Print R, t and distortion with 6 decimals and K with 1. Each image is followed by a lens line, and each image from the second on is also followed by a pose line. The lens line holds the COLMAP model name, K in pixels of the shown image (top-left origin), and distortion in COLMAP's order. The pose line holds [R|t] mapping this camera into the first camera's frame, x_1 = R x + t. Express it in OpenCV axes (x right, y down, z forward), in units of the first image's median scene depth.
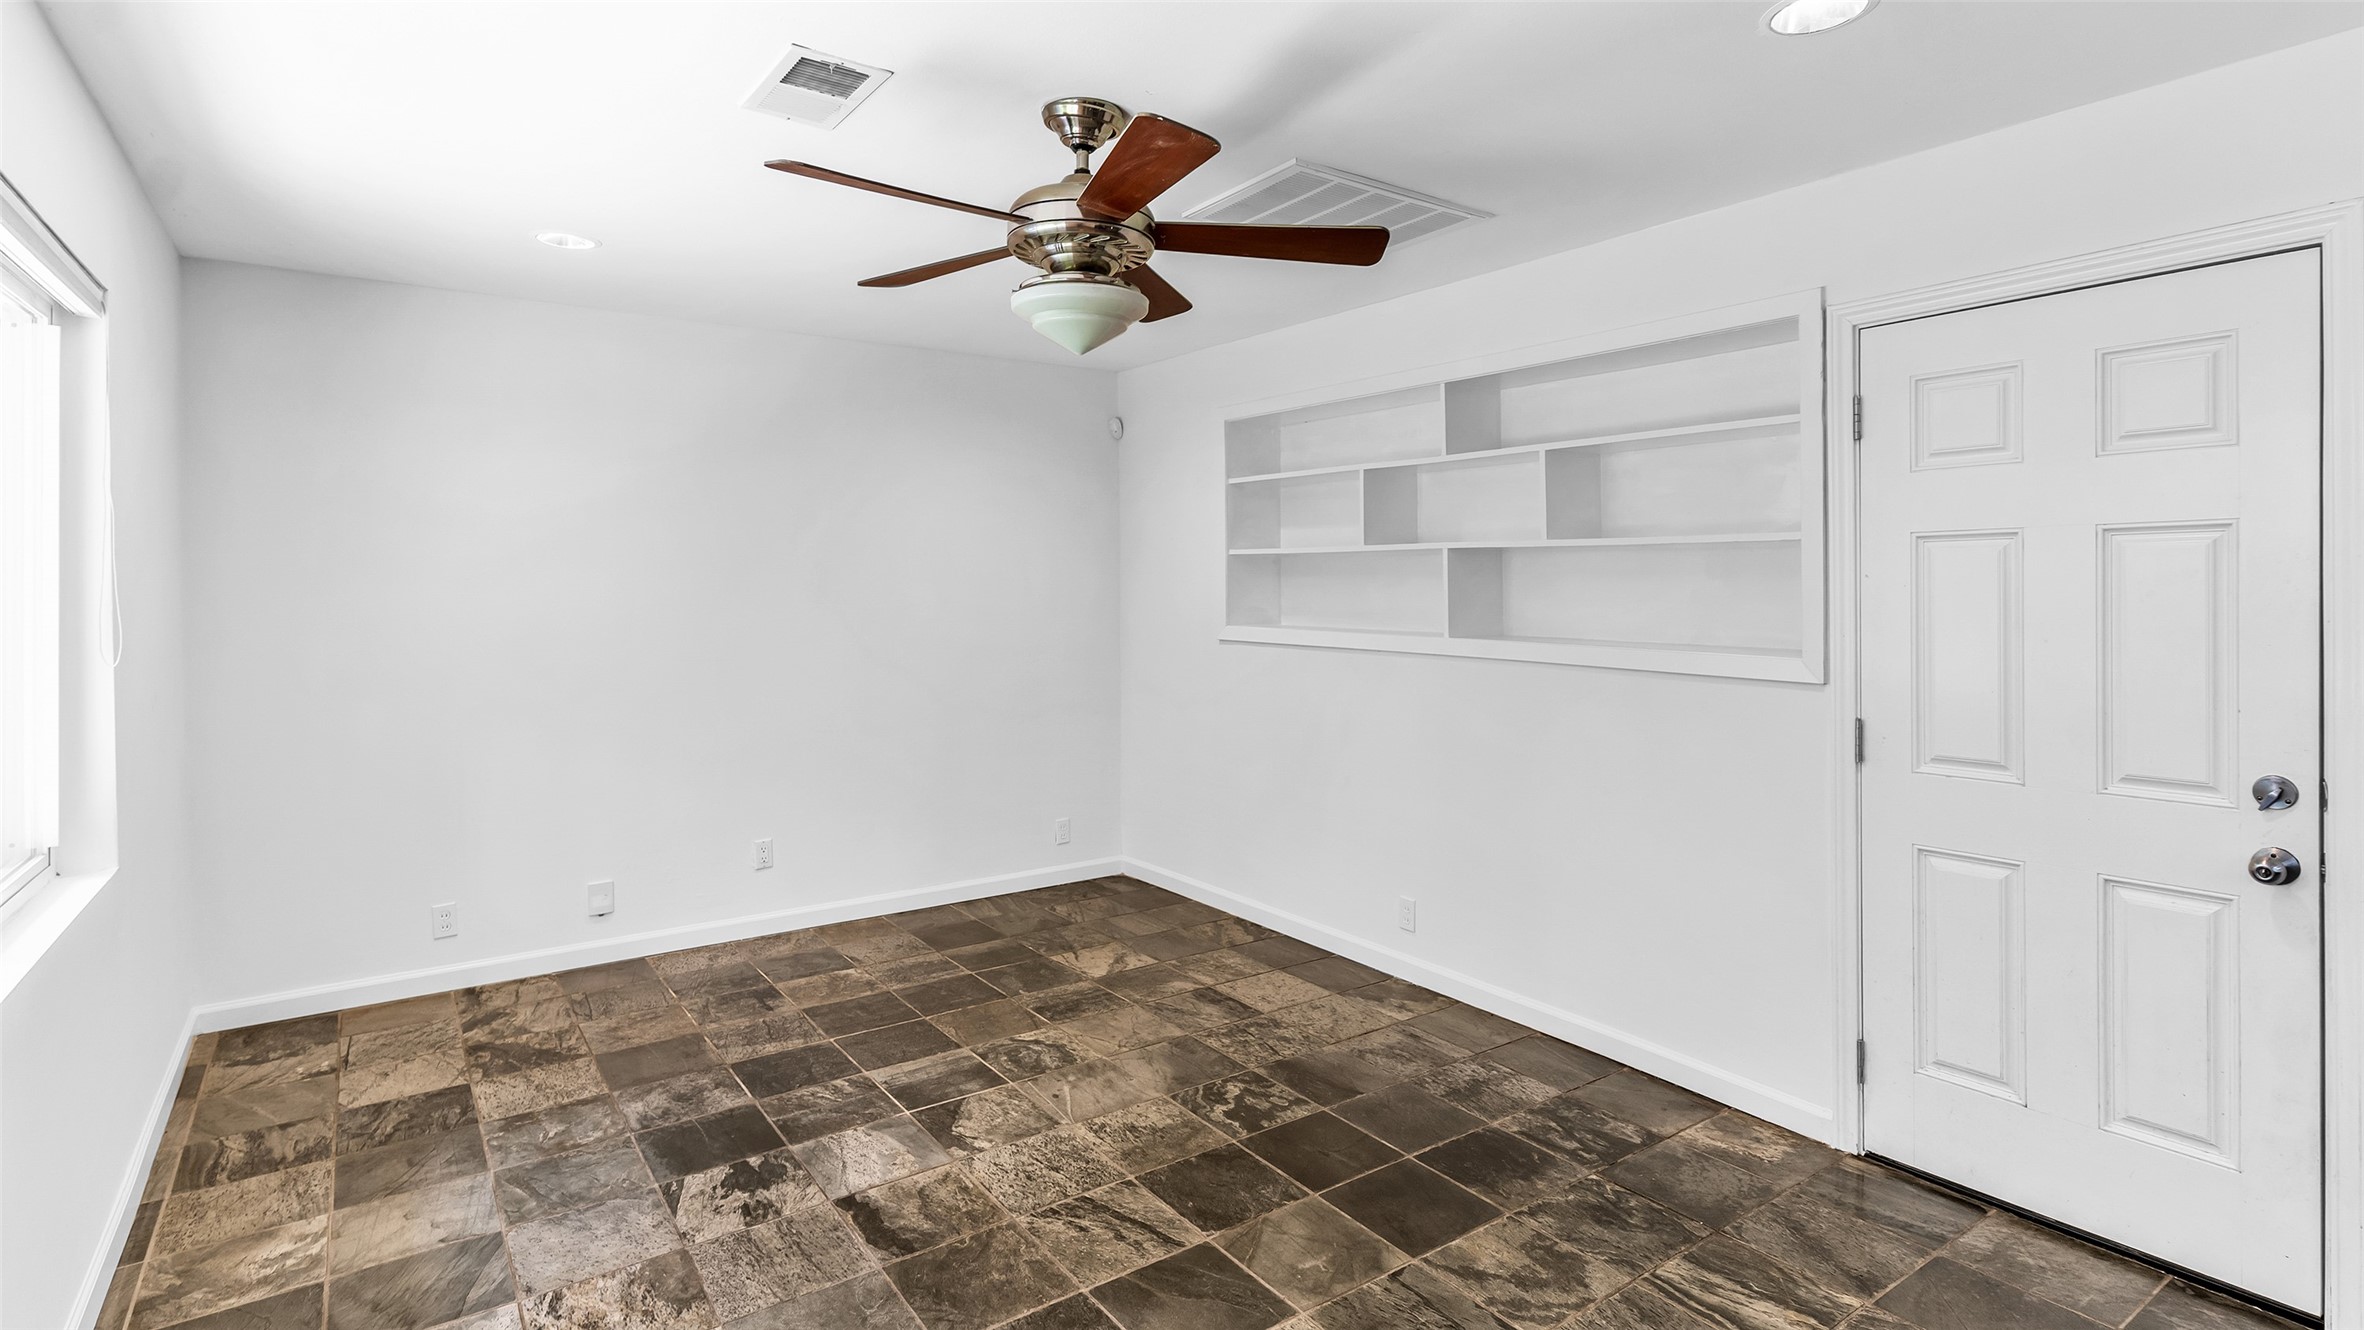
lens RADIAL K [[1146.2, 0, 1193.7], [0, 1146.2, 611.8], [0, 0, 1]] dist [0.002166, 0.000511]
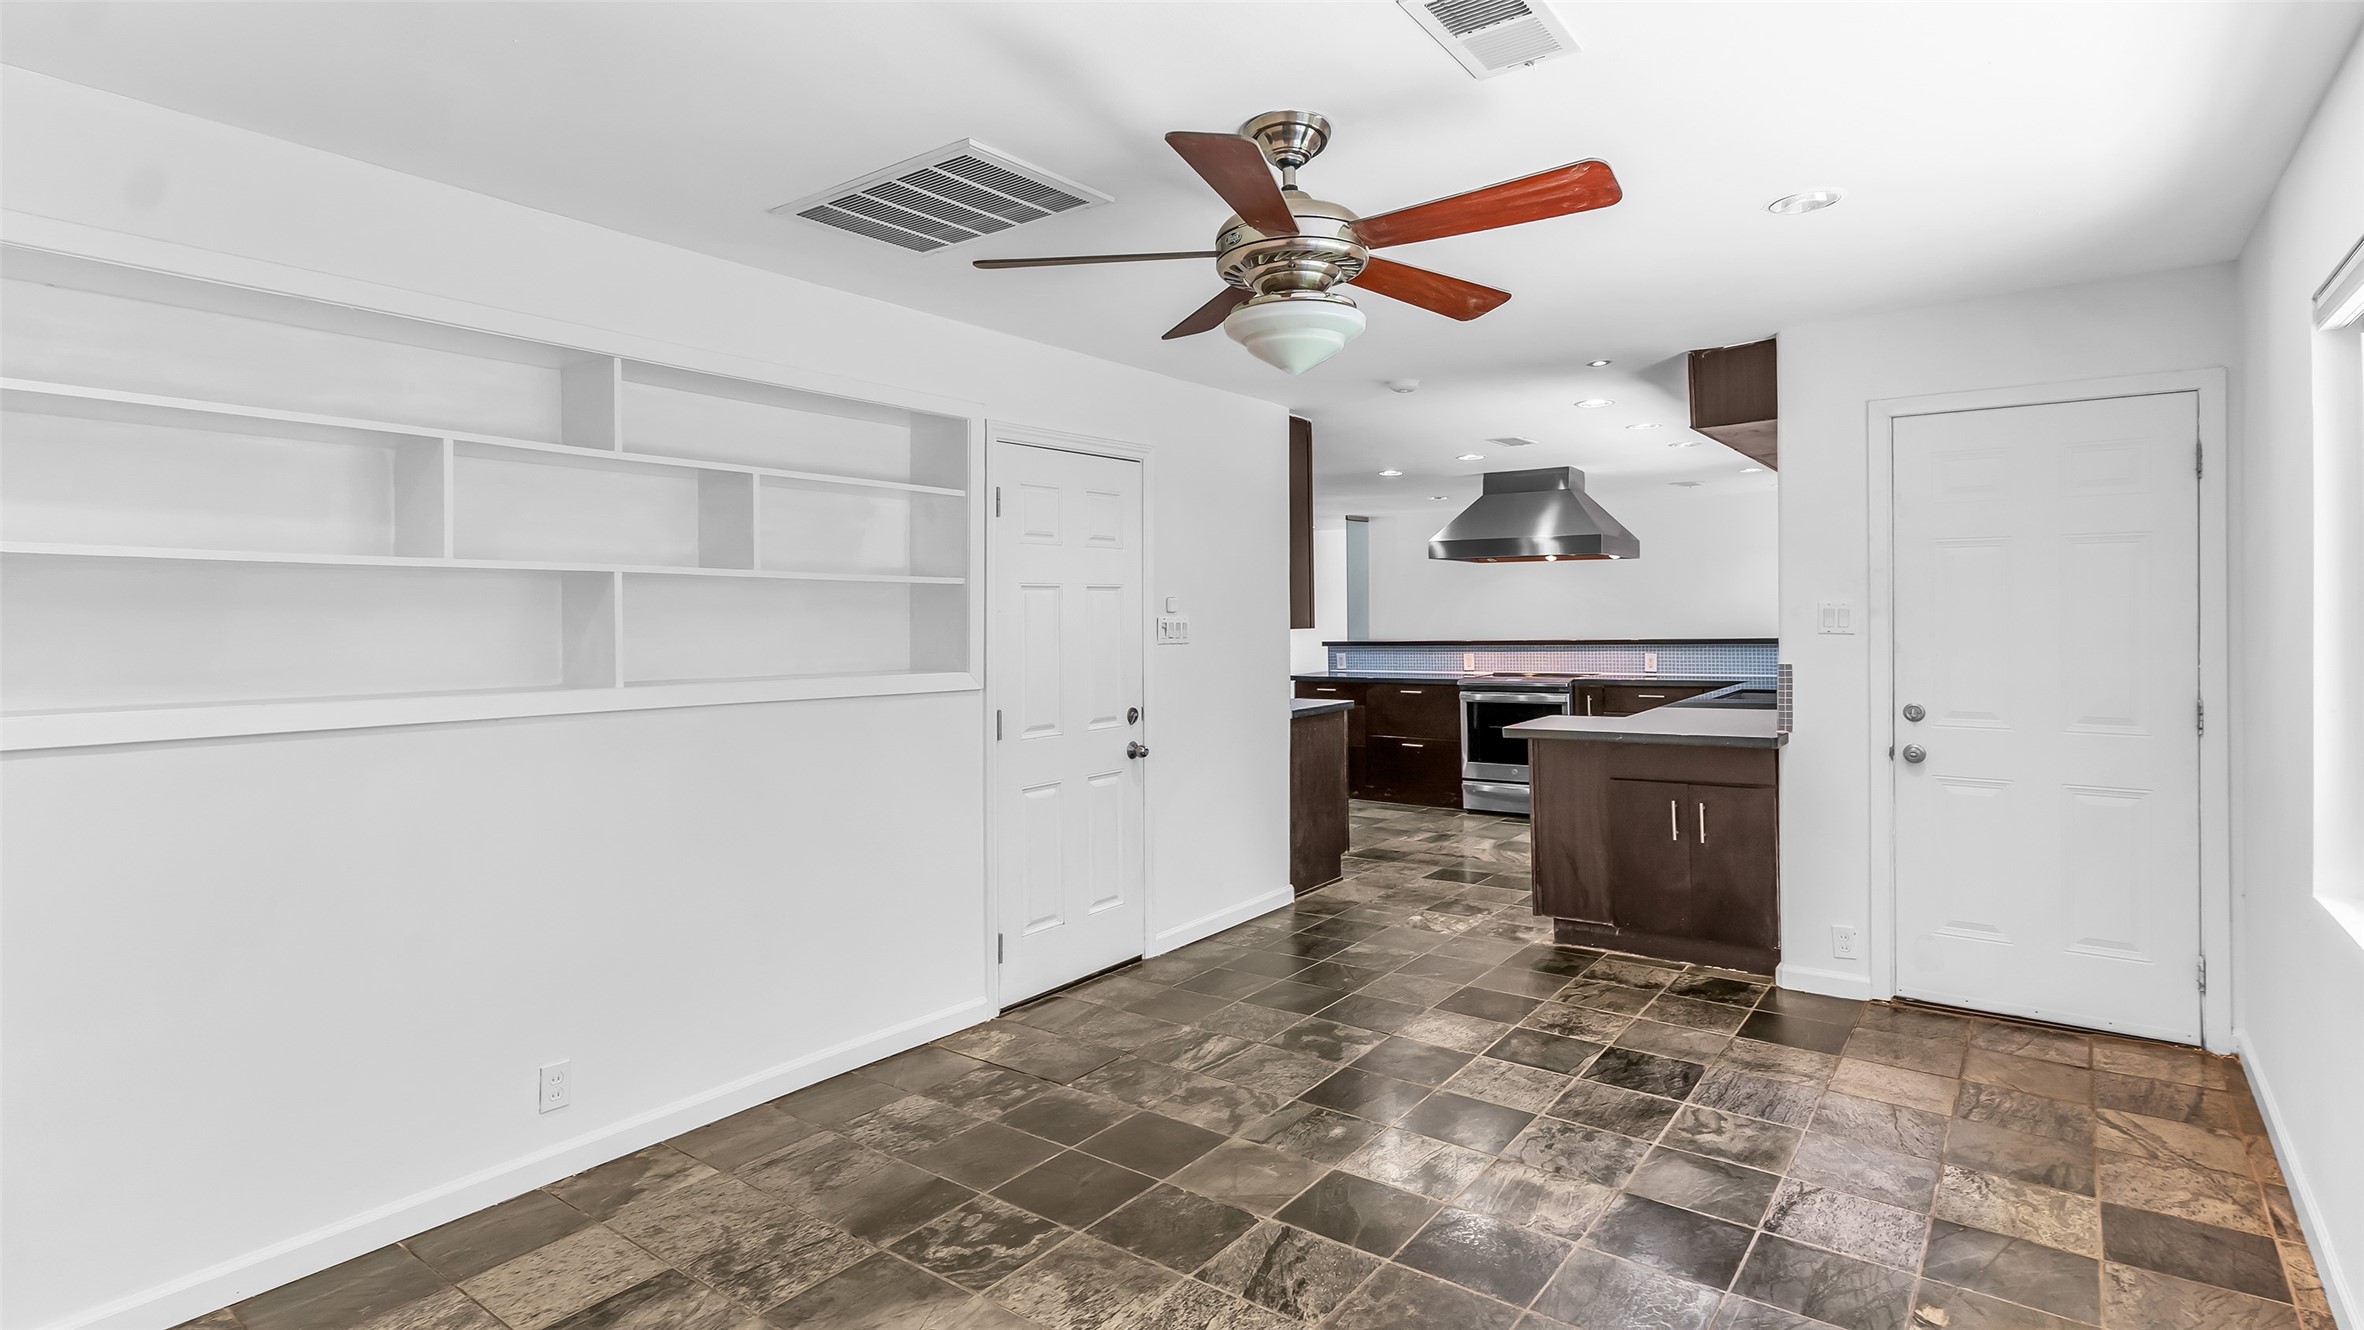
lens RADIAL K [[1146.2, 0, 1183.9], [0, 1146.2, 629.1], [0, 0, 1]] dist [0.002166, 0.000511]
pose [[-0.288070, -0.006469, 0.957588, -0.827463], [0.030636, 0.999403, 0.015968, -0.023872], [-0.957119, 0.033936, -0.287700, 1.134731]]
